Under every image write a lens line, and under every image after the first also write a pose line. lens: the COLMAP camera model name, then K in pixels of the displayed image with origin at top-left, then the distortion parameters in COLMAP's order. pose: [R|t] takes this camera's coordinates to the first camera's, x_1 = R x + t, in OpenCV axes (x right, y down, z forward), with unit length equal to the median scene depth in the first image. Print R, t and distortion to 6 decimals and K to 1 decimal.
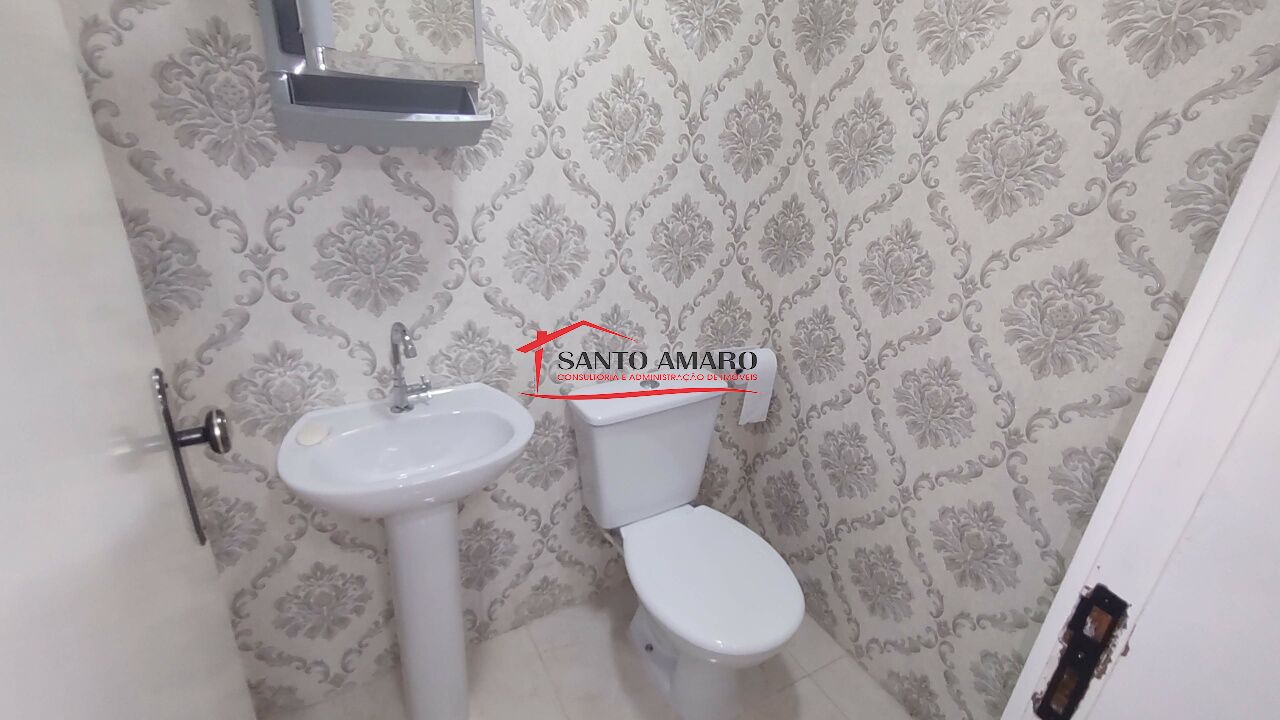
lens RADIAL K [[588.1, 0, 640.4], [0, 588.1, 360.1], [0, 0, 1]] dist [-0.002426, 0.001584]
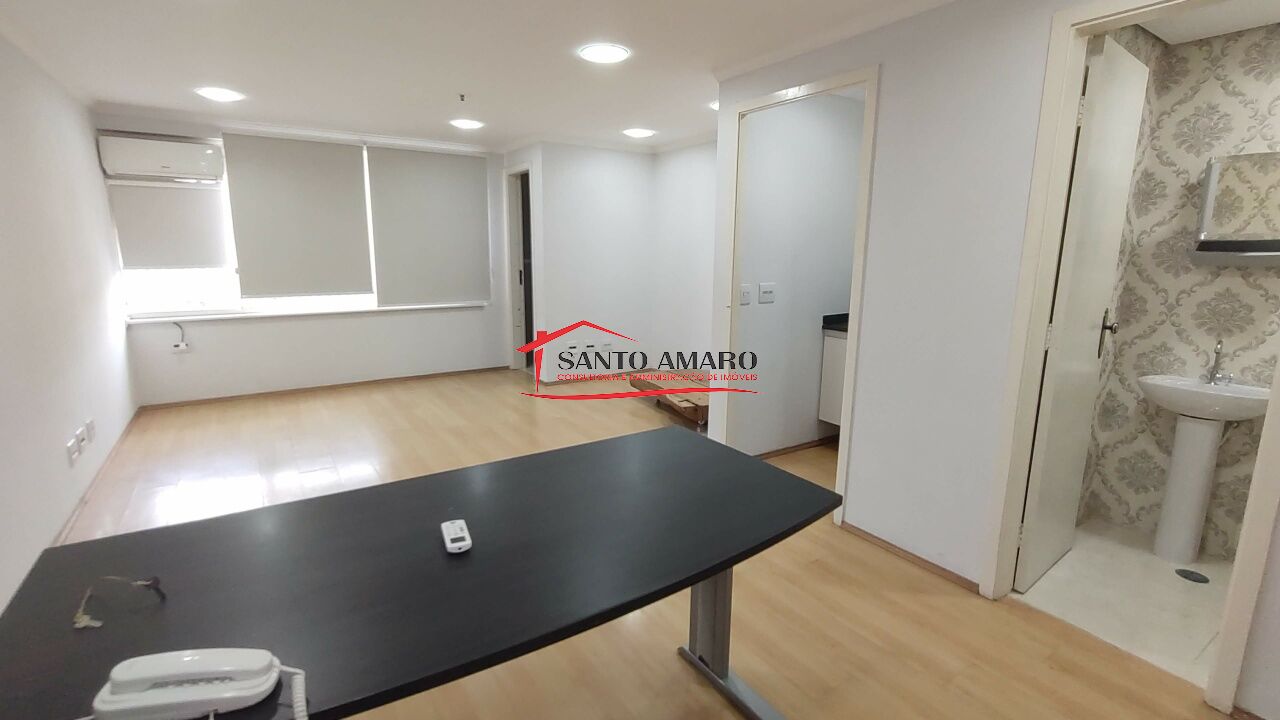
lens RADIAL K [[588.1, 0, 641.1], [0, 588.1, 357.0], [0, 0, 1]] dist [-0.002426, 0.001584]
pose [[0.080955, 0.127801, -0.988490, 1.404140], [-0.389040, 0.917131, 0.086713, 0.566293], [0.917657, 0.377543, 0.123966, -1.110931]]
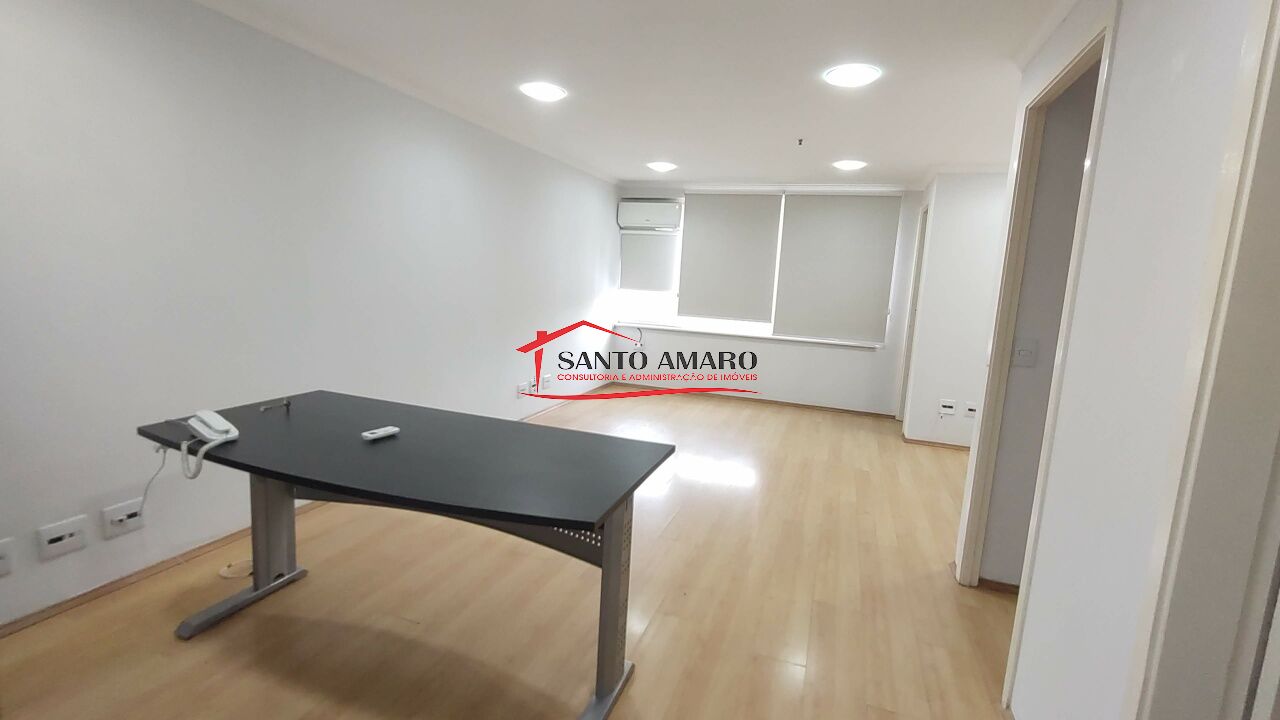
lens RADIAL K [[588.1, 0, 641.2], [0, 588.1, 355.2], [0, 0, 1]] dist [-0.002426, 0.001584]
pose [[-0.748754, -0.014675, -0.662686, 0.944781], [-0.347522, 0.860024, 0.373613, 0.066625], [0.564443, 0.510042, -0.649046, 0.125028]]
